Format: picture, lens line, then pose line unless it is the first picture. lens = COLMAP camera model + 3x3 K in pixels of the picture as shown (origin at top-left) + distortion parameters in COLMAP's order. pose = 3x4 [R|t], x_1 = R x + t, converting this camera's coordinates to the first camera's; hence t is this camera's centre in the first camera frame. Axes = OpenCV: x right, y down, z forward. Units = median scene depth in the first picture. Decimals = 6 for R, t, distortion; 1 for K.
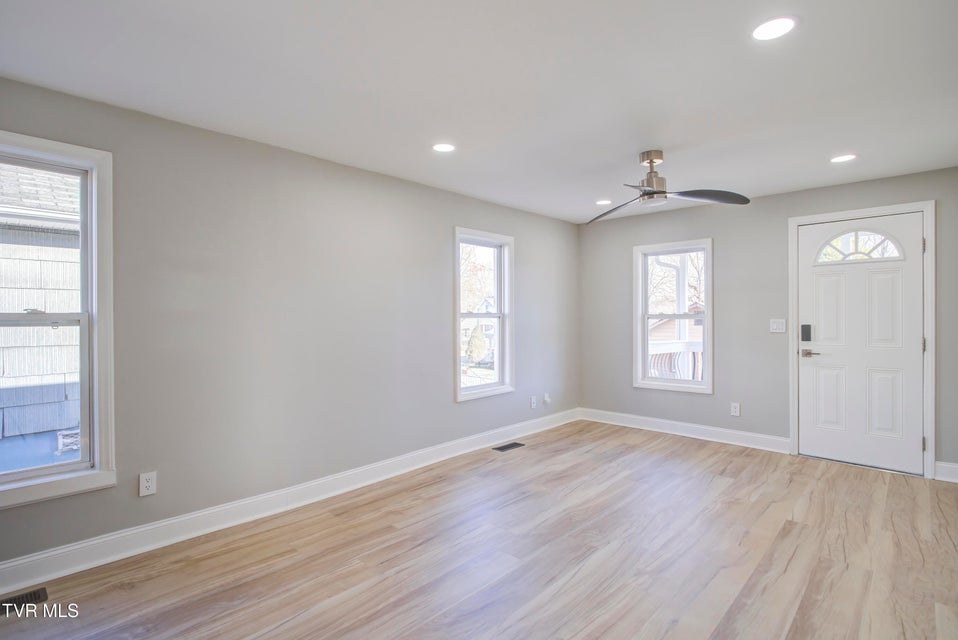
lens RADIAL K [[465.9, 0, 479.0], [0, 465.9, 320.0], [0, 0, 1]] dist [-0.028652, 0.000072]
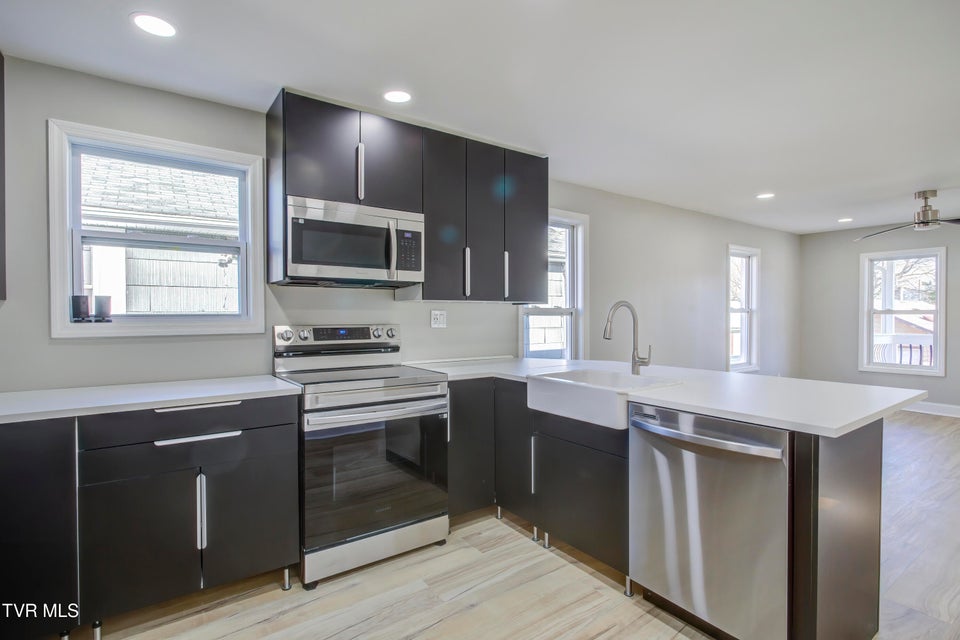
lens RADIAL K [[469.2, 0, 480.0], [0, 469.2, 320.0], [0, 0, 1]] dist [-0.004001, 0.000283]
pose [[0.982511, 0.006029, -0.186108, -0.442184], [-0.004245, 0.999941, 0.009978, 0.005890], [0.186158, -0.009014, 0.982479, -0.404076]]
